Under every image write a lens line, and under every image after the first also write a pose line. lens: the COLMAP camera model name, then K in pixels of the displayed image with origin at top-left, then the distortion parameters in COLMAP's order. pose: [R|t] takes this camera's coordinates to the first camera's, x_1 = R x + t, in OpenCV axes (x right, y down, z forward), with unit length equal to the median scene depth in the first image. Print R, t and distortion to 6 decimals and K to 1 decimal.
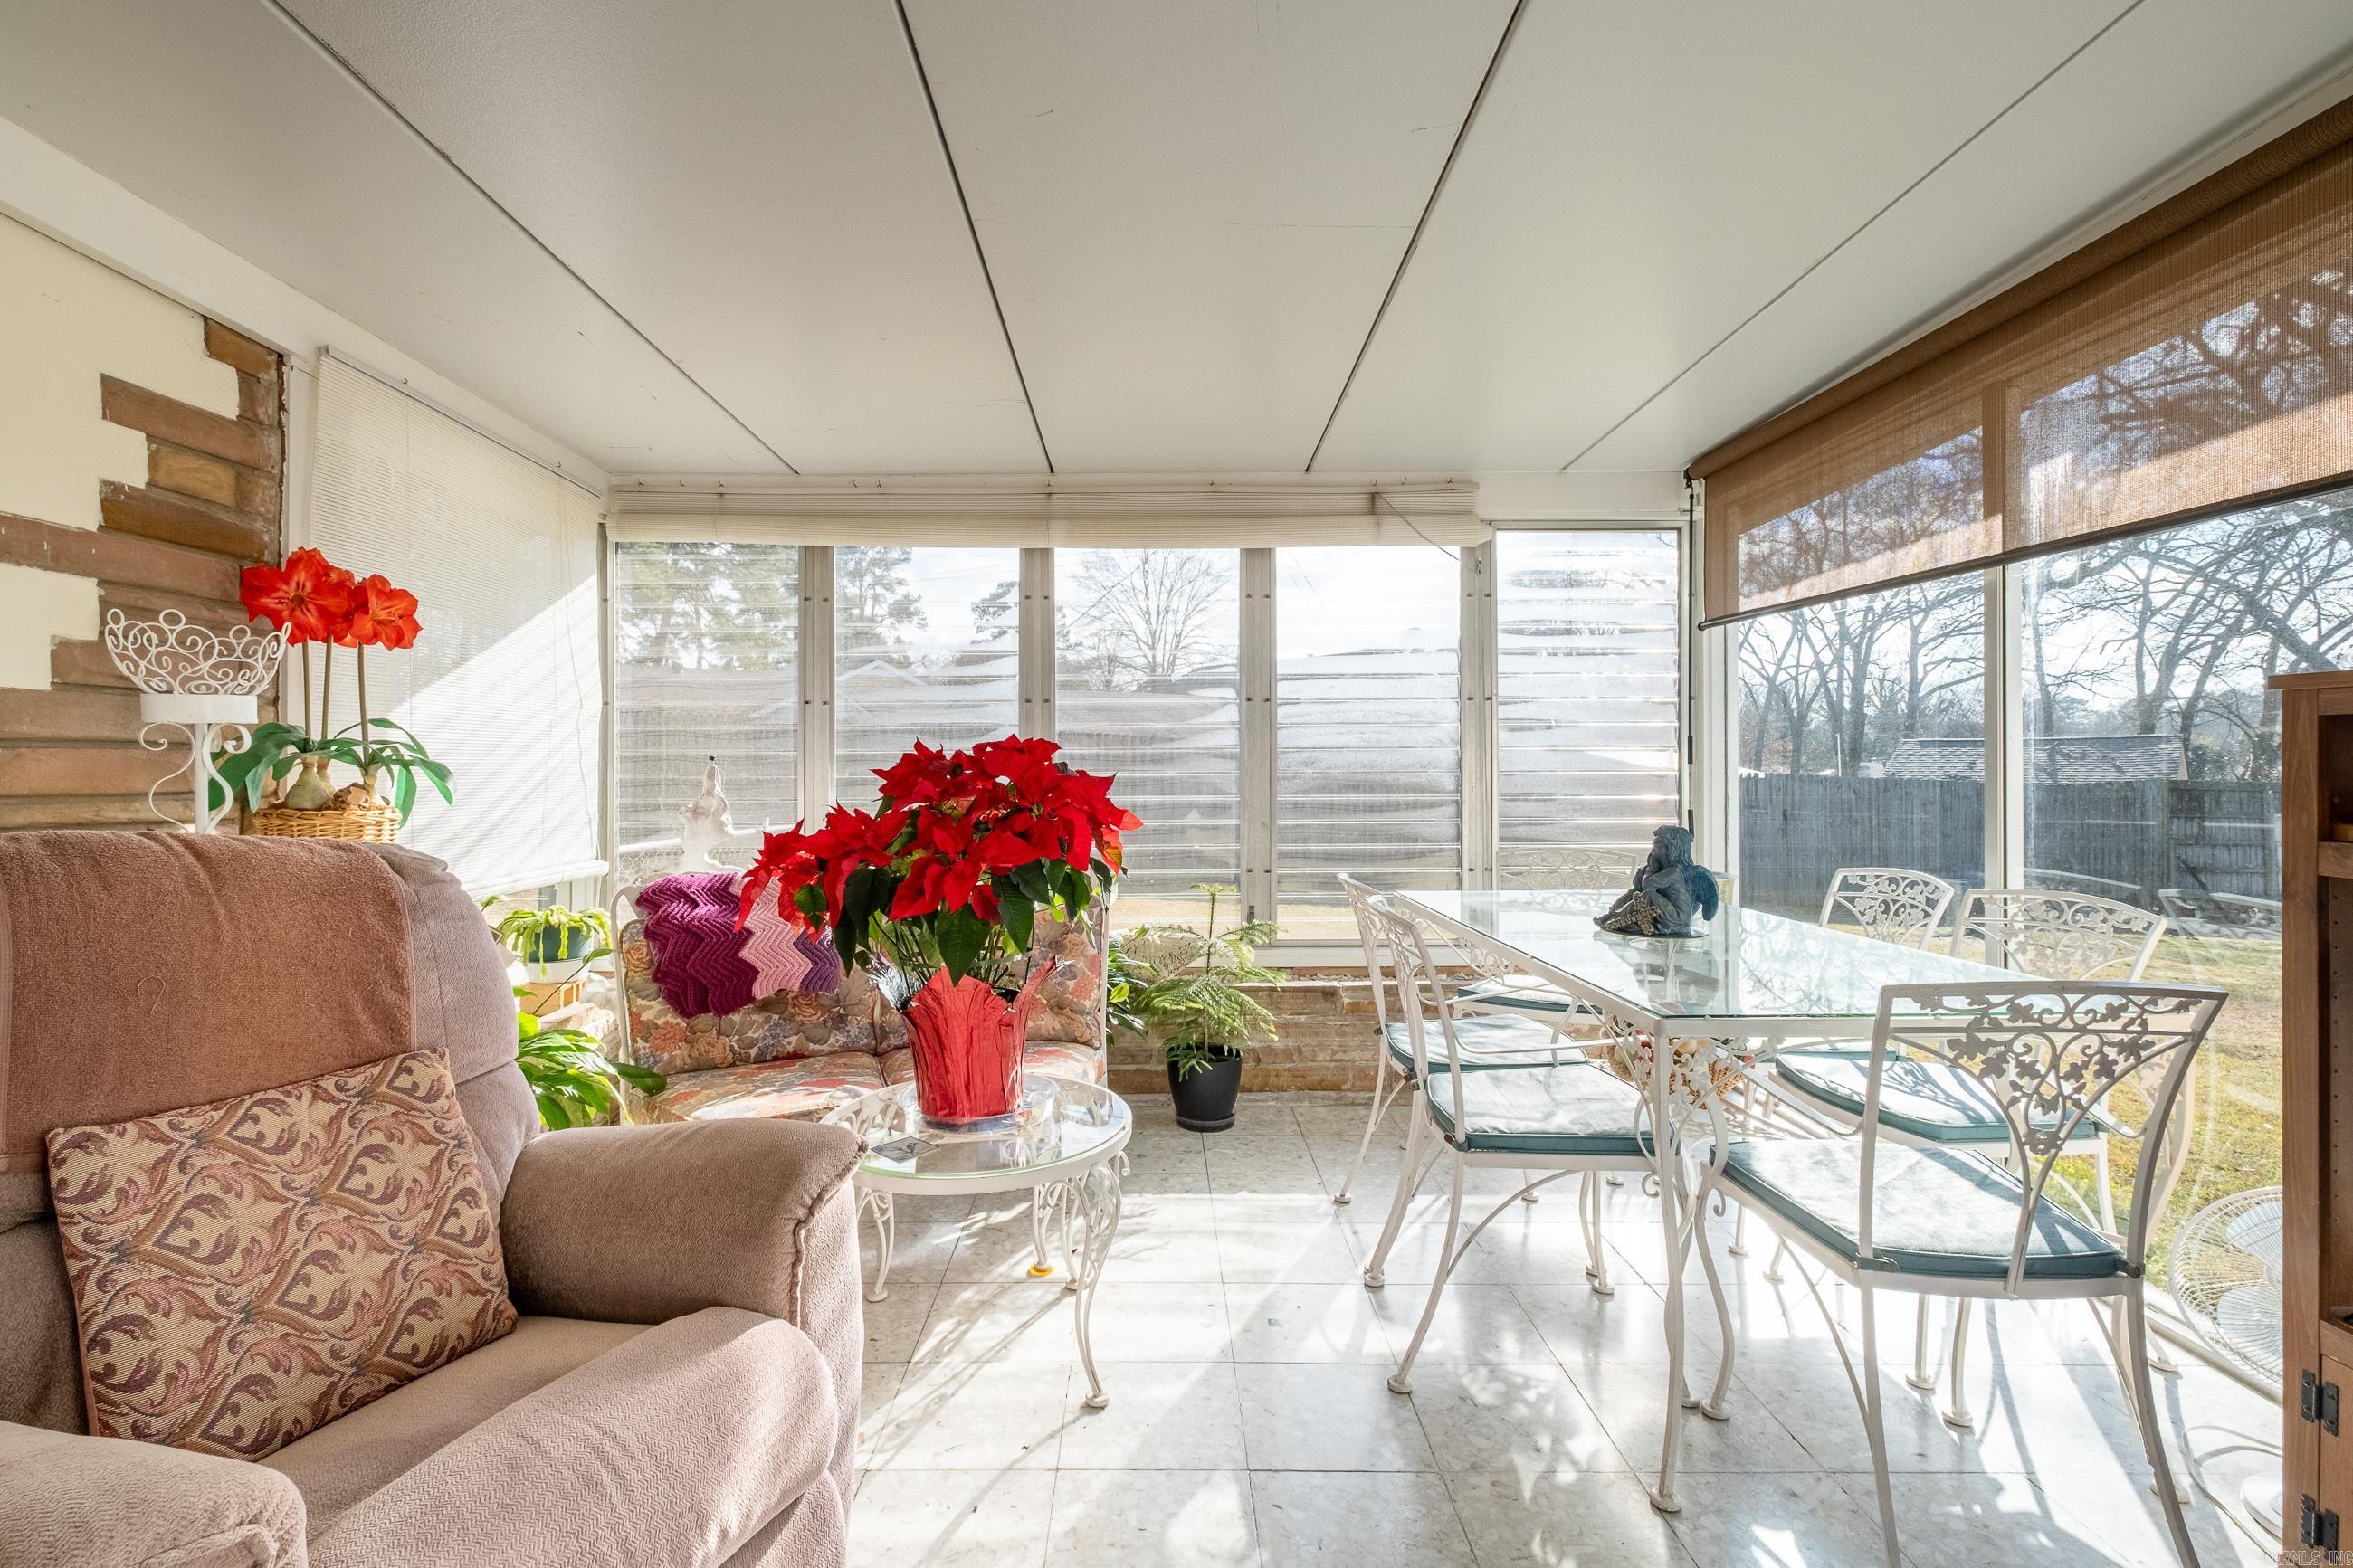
lens RADIAL K [[1024.4, 0, 1167.7], [0, 1024.4, 774.2], [0, 0, 1]] dist [-0.000493, -0.000653]
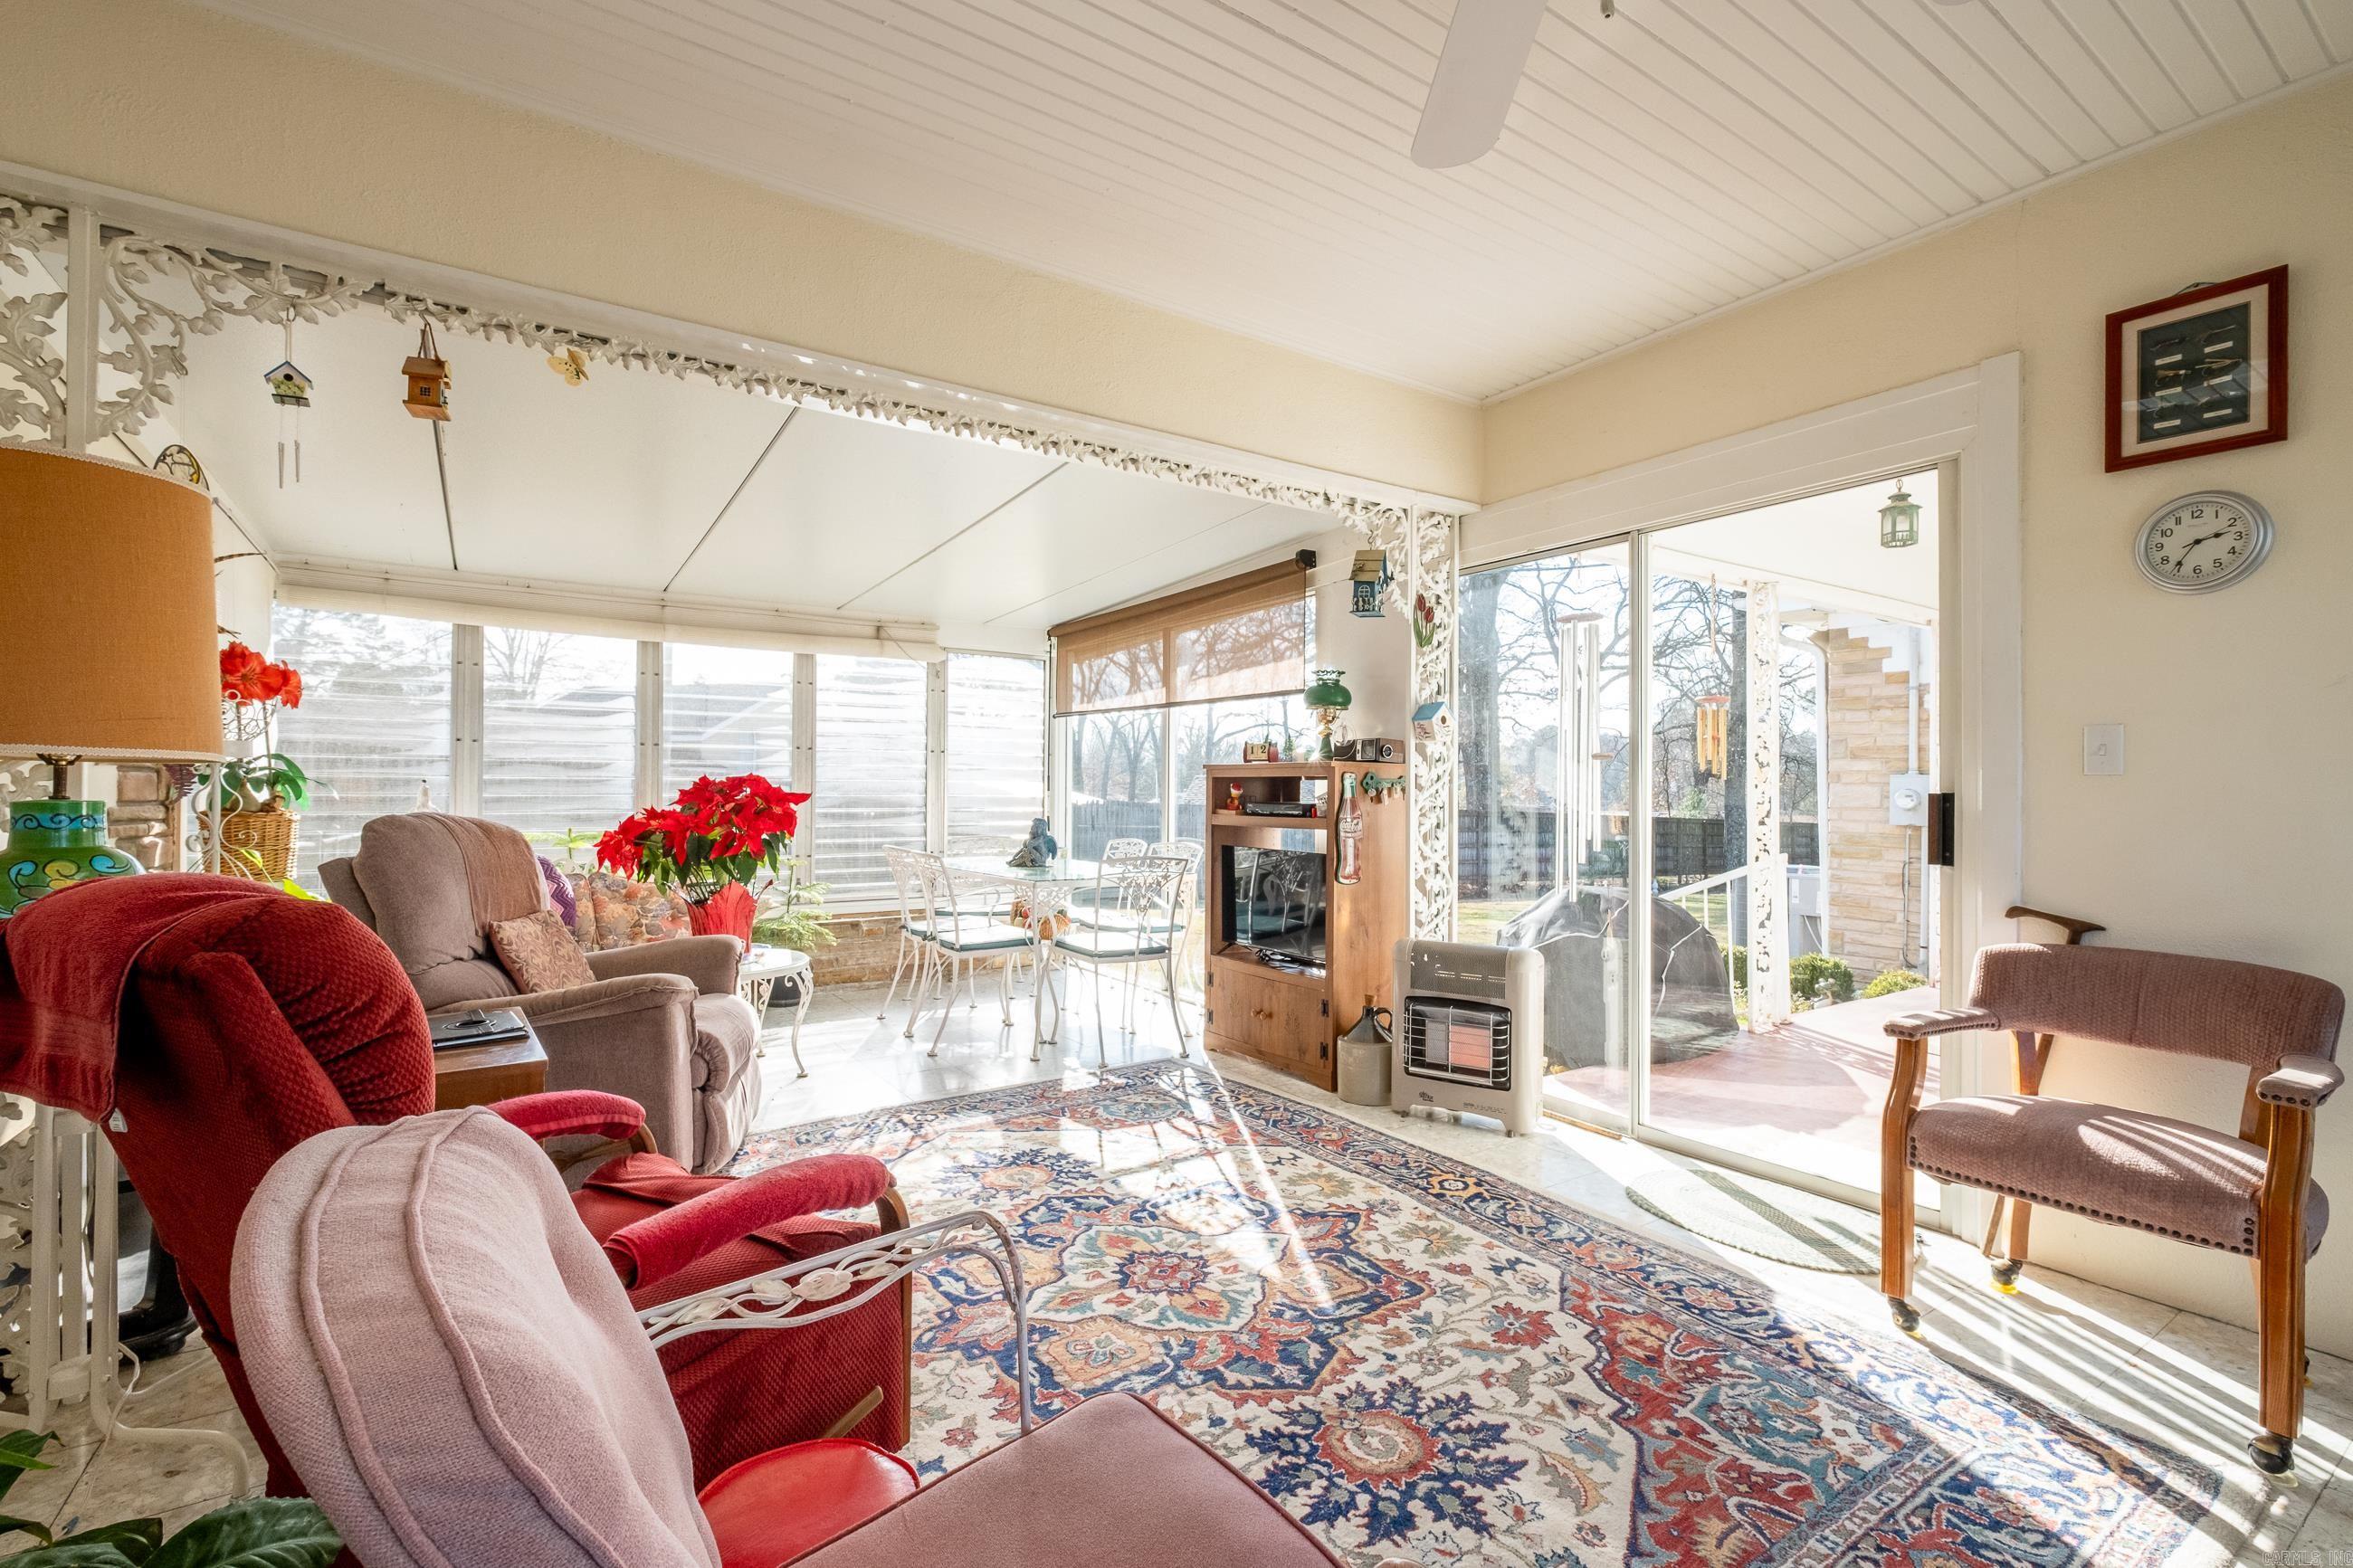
lens RADIAL K [[1037.7, 0, 1182.8], [0, 1037.7, 771.8], [0, 0, 1]] dist [-0.002496, -0.000262]
pose [[0.828763, 0.019989, 0.559243, -0.331177], [-0.003950, 0.999546, -0.029873, 0.010181], [-0.559586, 0.022549, 0.828465, -0.675117]]
